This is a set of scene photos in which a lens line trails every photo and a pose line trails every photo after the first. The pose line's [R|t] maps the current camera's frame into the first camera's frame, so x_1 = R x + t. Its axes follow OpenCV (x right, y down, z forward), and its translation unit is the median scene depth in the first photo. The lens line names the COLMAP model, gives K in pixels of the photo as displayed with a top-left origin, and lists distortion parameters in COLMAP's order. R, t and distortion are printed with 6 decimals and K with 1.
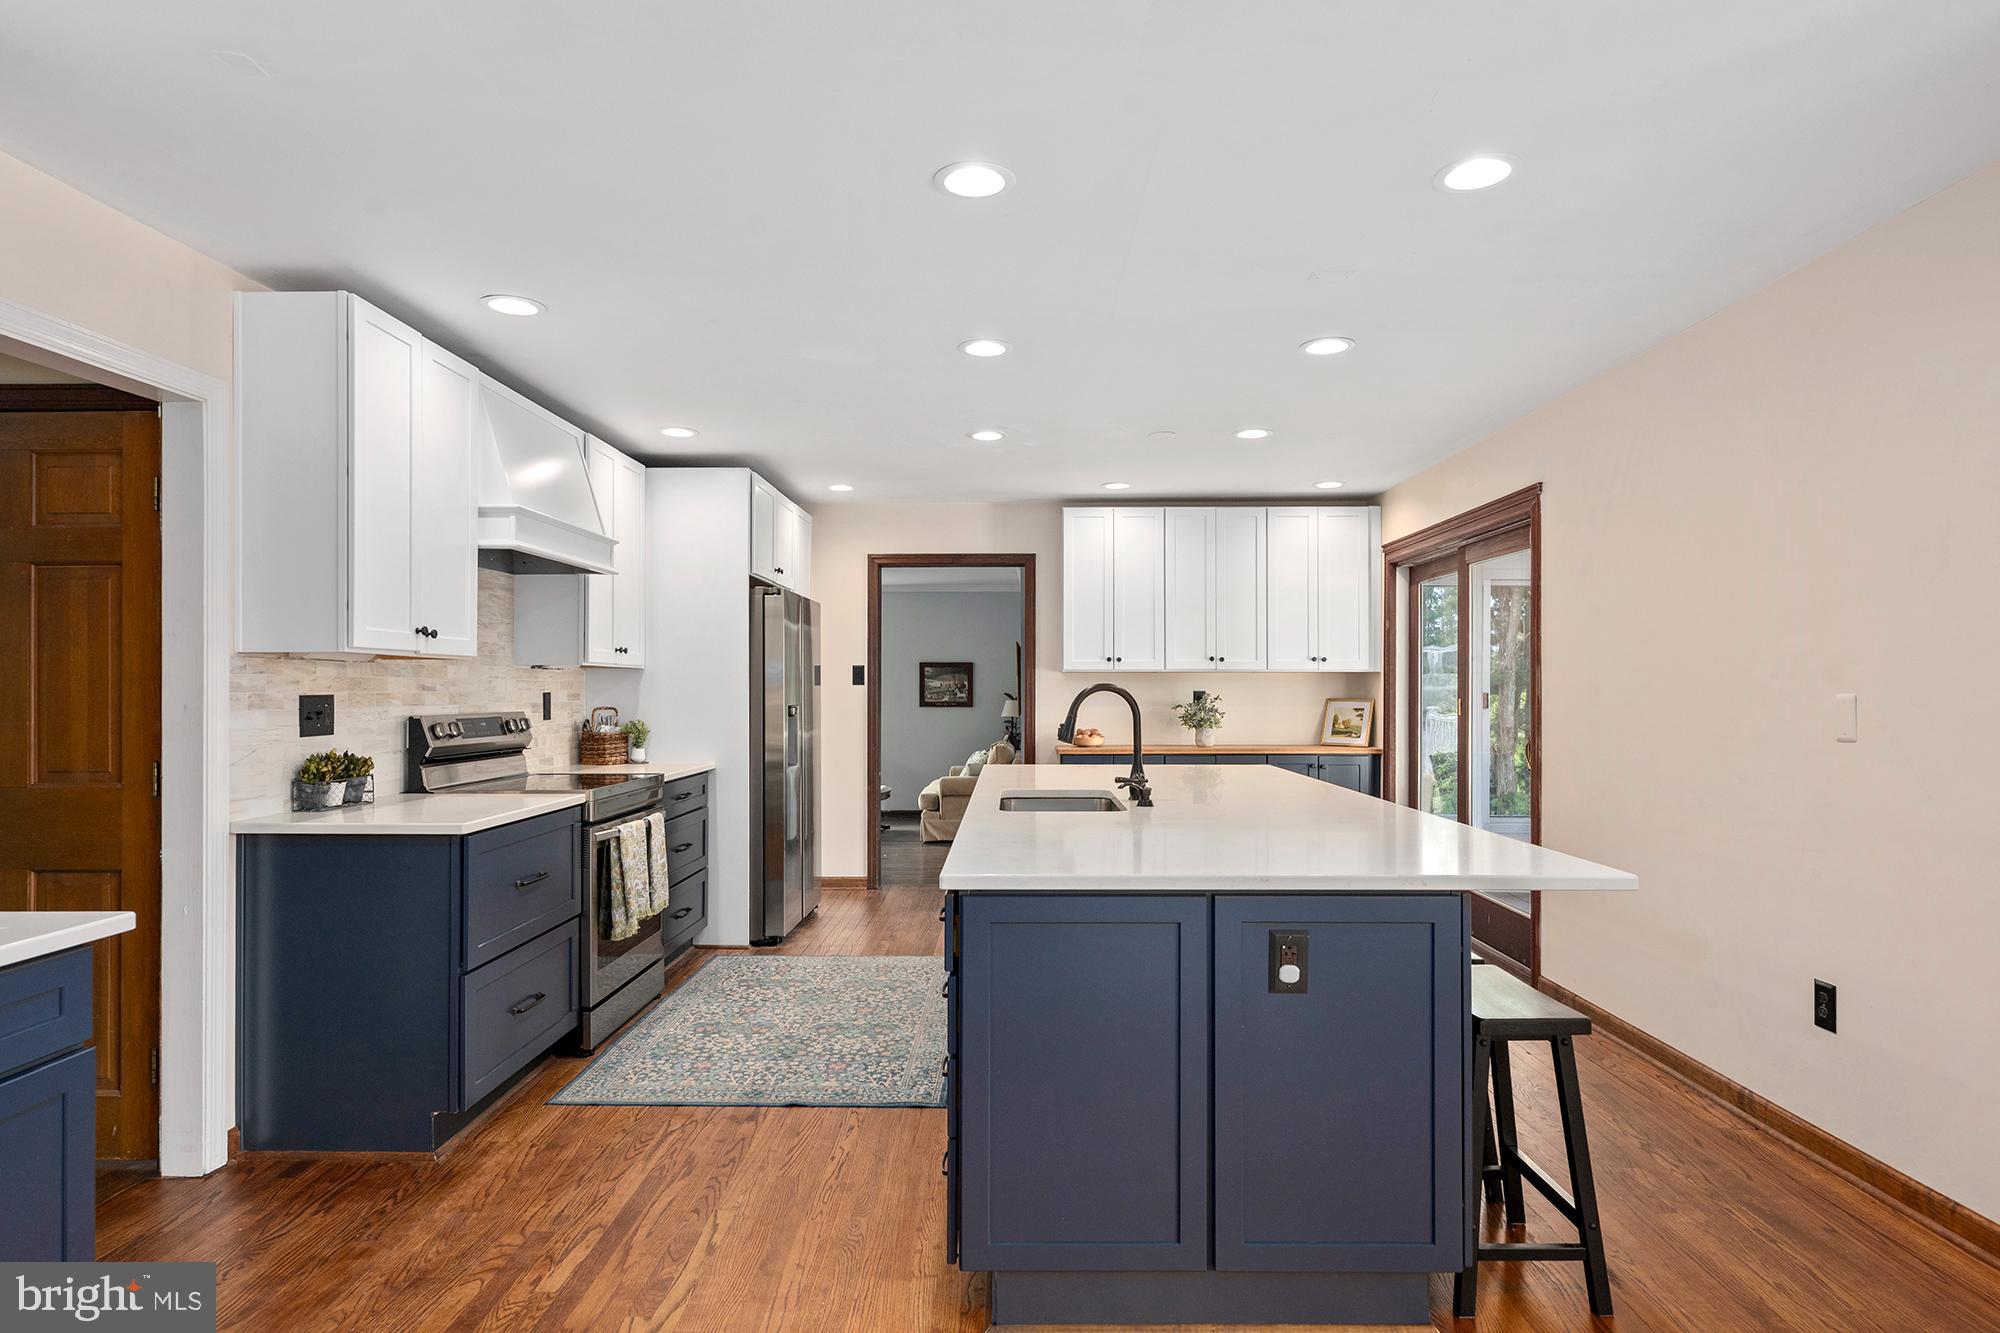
lens RADIAL K [[1071.5, 0, 1002.5], [0, 1071.5, 686.7], [0, 0, 1]] dist [-0.001764, -0.001042]
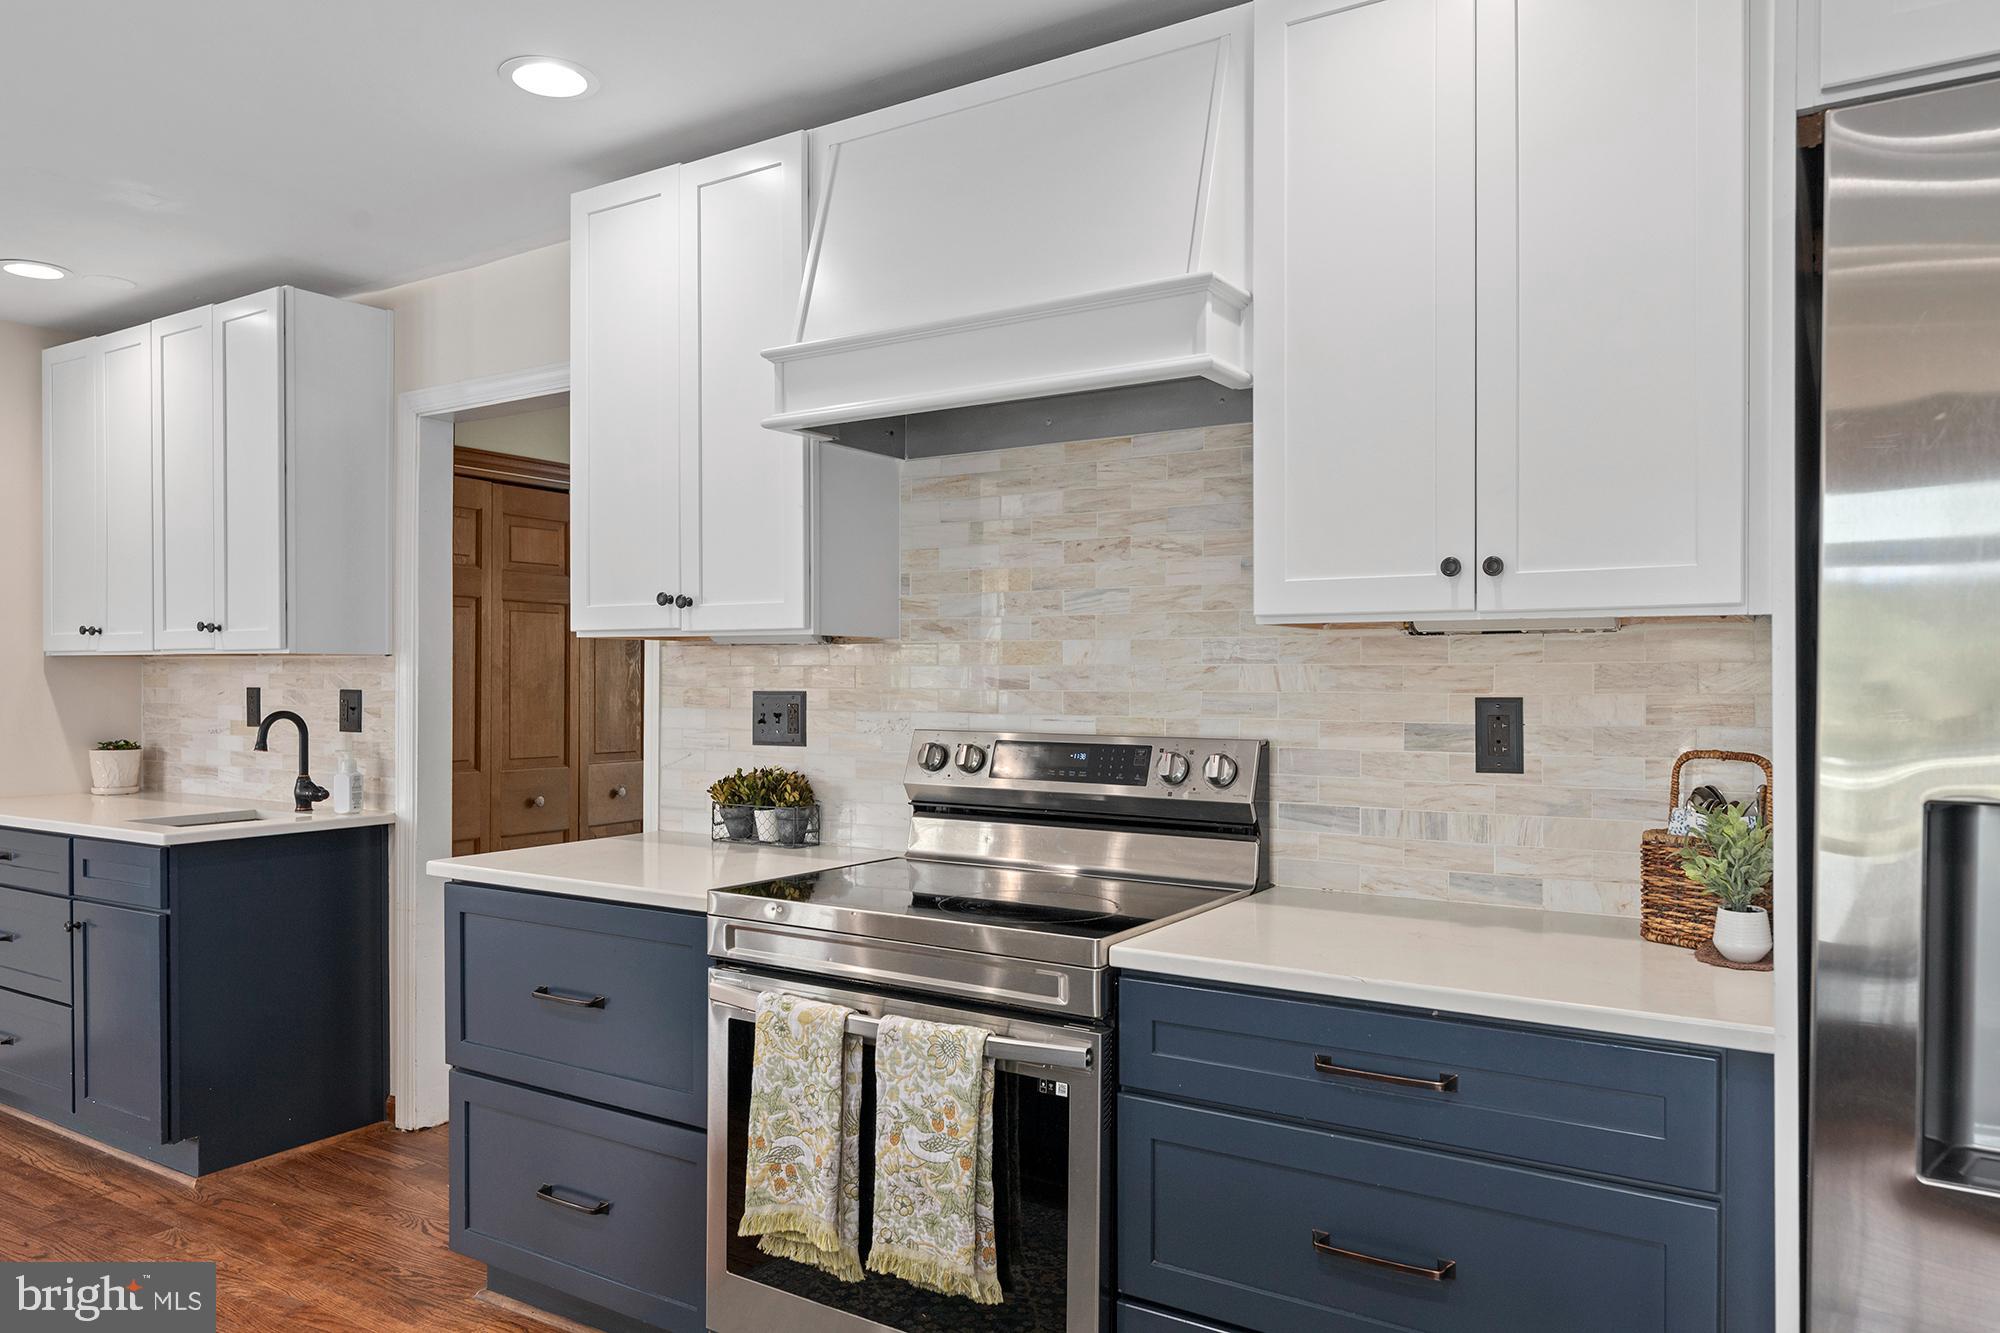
lens RADIAL K [[1349.0, 0, 998.8], [0, 1349.0, 681.2], [0, 0, 1]] dist [-0.003153, -0.001647]
pose [[-0.531097, 0.005225, -0.847295, 0.065036], [0.001230, 0.999985, 0.005396, -0.003515], [0.847310, 0.001823, -0.531095, 1.355761]]
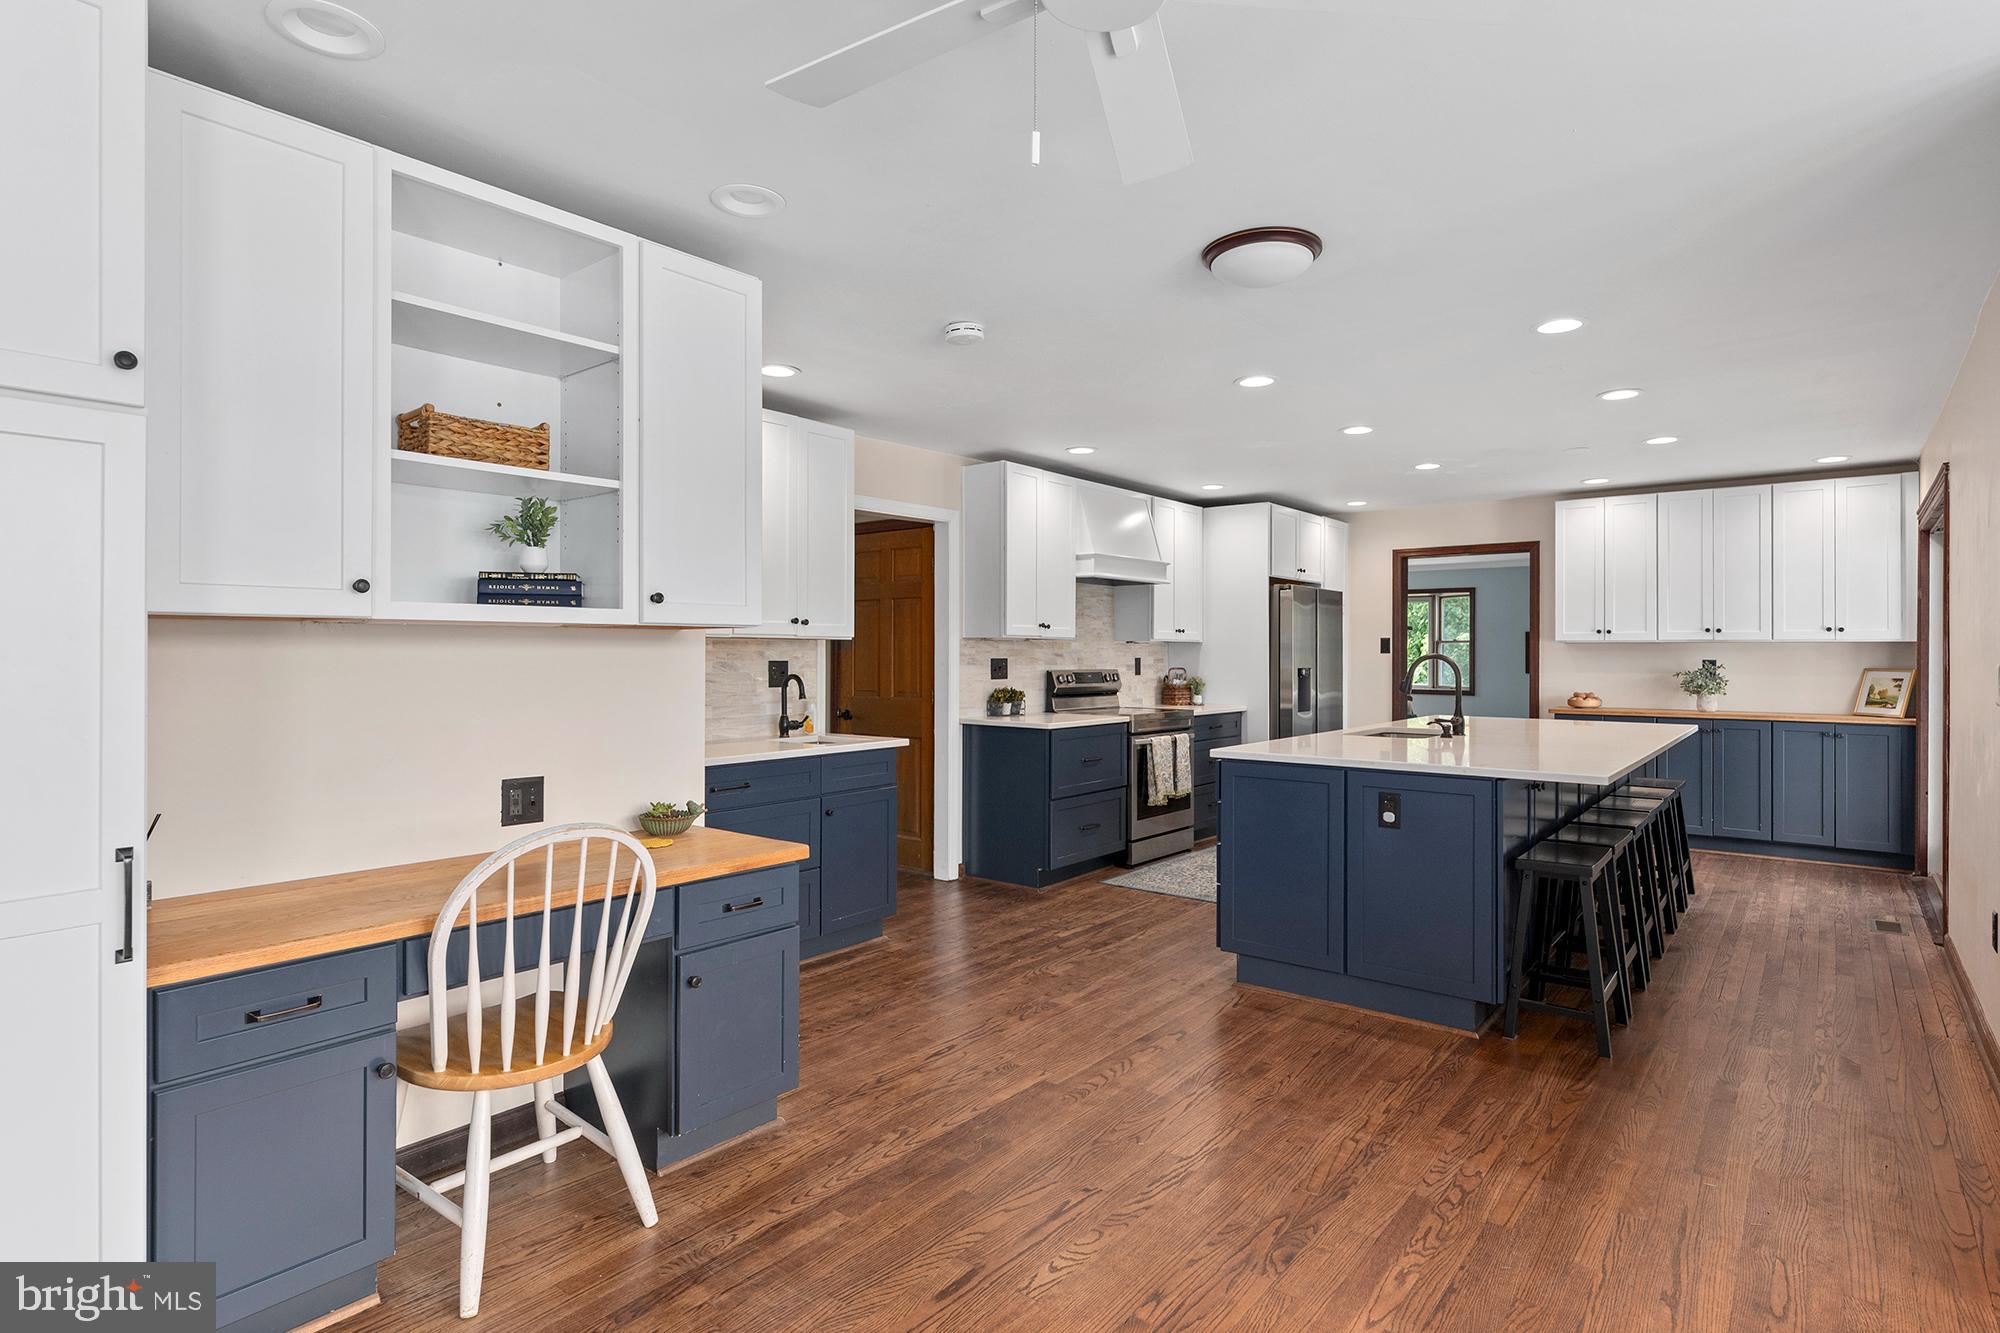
lens RADIAL K [[1024.5, 0, 1000.0], [0, 1024.5, 666.5], [0, 0, 1]] dist [0.001675, 0.000154]
pose [[0.787342, 0.010801, -0.616422, 0.435150], [-0.002582, 0.999896, 0.014222, -0.003547], [0.616512, -0.009607, 0.787287, -0.402874]]
